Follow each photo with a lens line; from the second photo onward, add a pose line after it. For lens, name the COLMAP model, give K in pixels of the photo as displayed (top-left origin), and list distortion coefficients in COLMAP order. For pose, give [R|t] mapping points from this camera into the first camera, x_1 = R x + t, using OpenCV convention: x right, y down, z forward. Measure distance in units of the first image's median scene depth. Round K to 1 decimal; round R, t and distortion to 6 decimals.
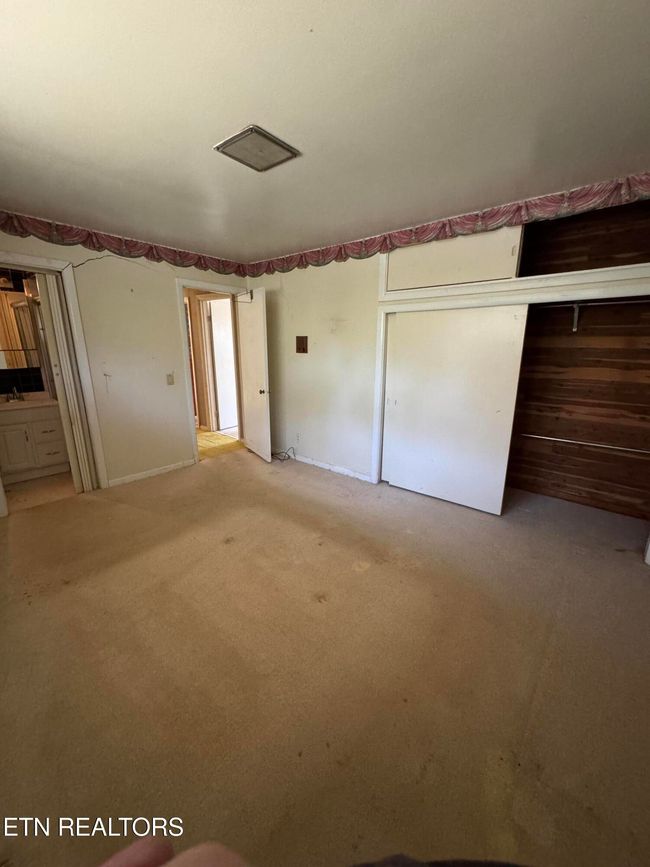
lens RADIAL K [[346.8, 0, 326.5], [0, 346.8, 433.9], [0, 0, 1]] dist [-0.000558, 0.000208]
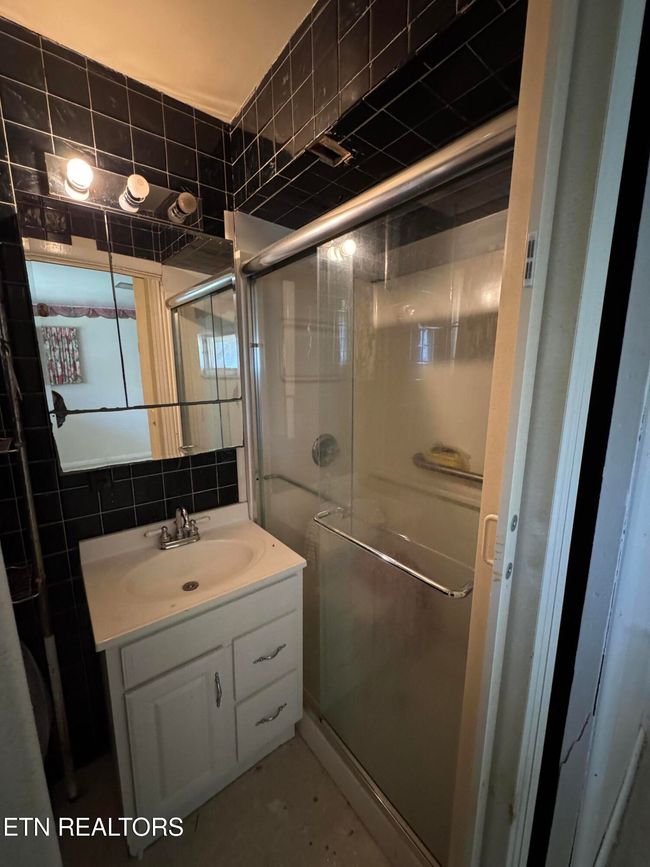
lens RADIAL K [[346.8, 0, 326.5], [0, 346.8, 433.9], [0, 0, 1]] dist [-0.000558, 0.000208]
pose [[0.979862, 0.022326, -0.198423, -0.833547], [-0.035461, 0.997390, -0.062895, -0.234777], [0.196501, 0.068665, 0.978096, 0.821447]]
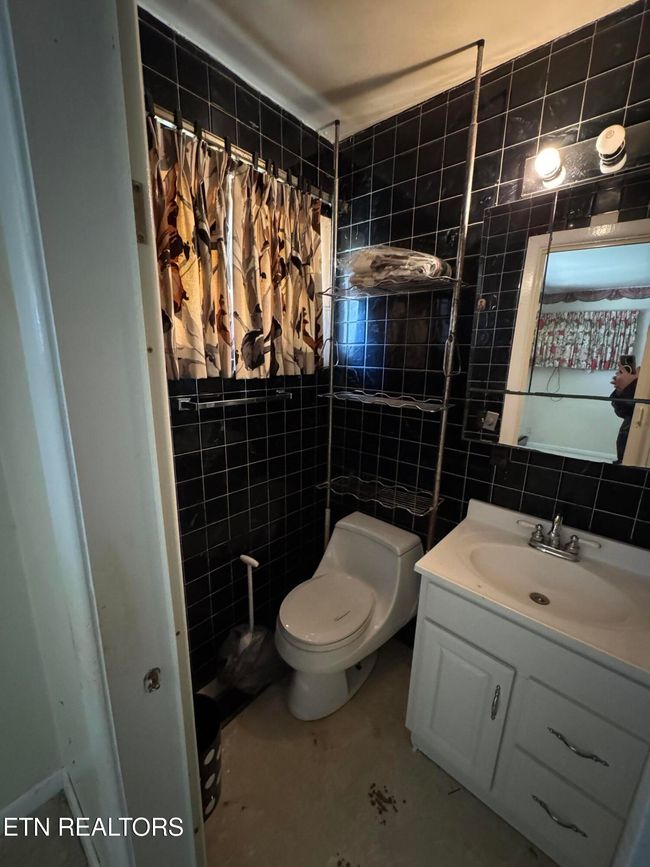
lens RADIAL K [[346.8, 0, 326.5], [0, 346.8, 433.9], [0, 0, 1]] dist [-0.000558, 0.000208]
pose [[-0.021446, 0.226252, -0.973833, -0.735297], [-0.268405, 0.936995, 0.223605, -0.263644], [0.963067, 0.266177, 0.040633, 0.932997]]
